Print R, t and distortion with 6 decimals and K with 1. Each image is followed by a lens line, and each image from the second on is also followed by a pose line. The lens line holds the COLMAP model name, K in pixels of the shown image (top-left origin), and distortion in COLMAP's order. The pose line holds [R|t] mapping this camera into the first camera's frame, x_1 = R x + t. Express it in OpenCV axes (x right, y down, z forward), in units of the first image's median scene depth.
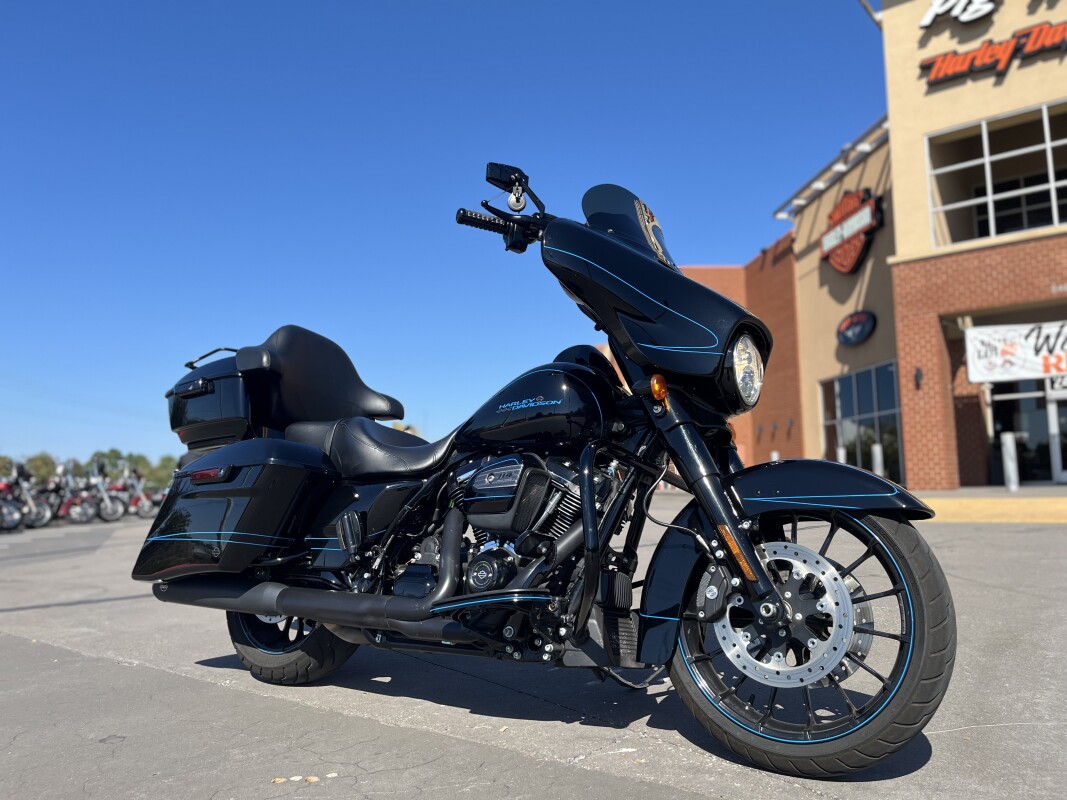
lens RADIAL K [[806.7, 0, 533.5], [0, 806.7, 400.0], [0, 0, 1]] dist [0.006268, 0.003969]
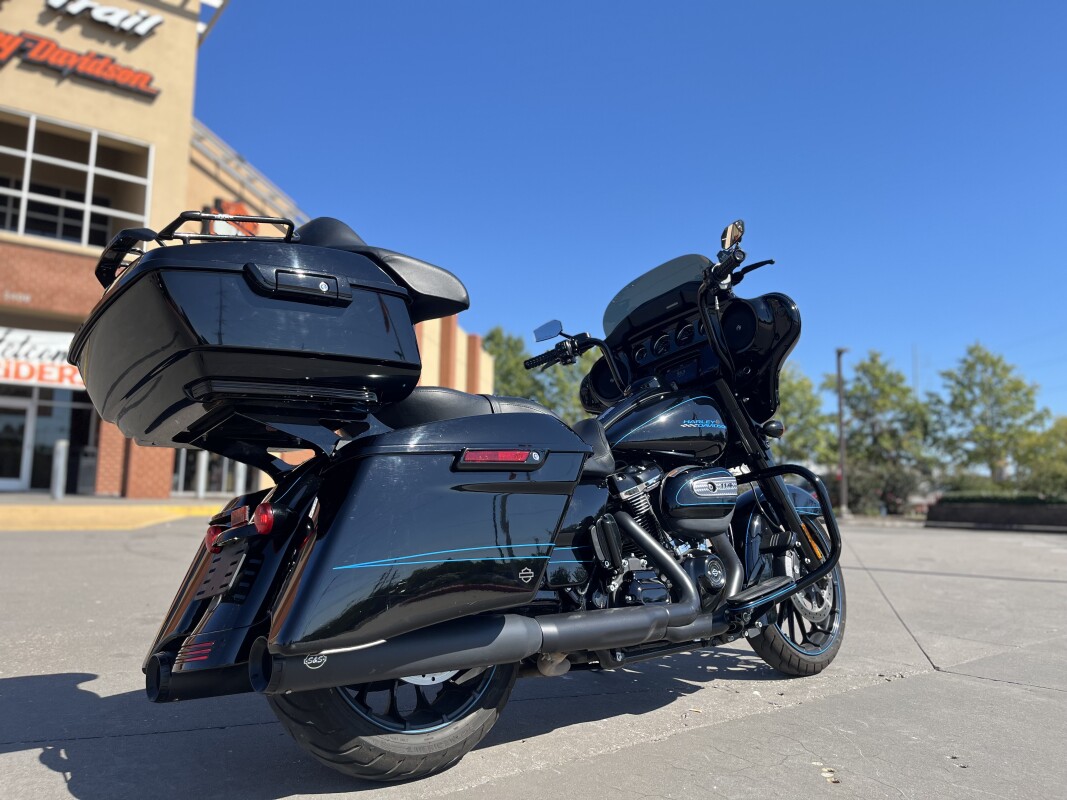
lens RADIAL K [[806.4, 0, 533.5], [0, 806.4, 400.0], [0, 0, 1]] dist [0.004309, -0.002173]
pose [[0.290250, 0.149961, 0.945128, -0.136009], [-0.141037, 0.983563, -0.112747, 0.015549], [-0.946501, -0.100574, 0.306629, 0.103156]]
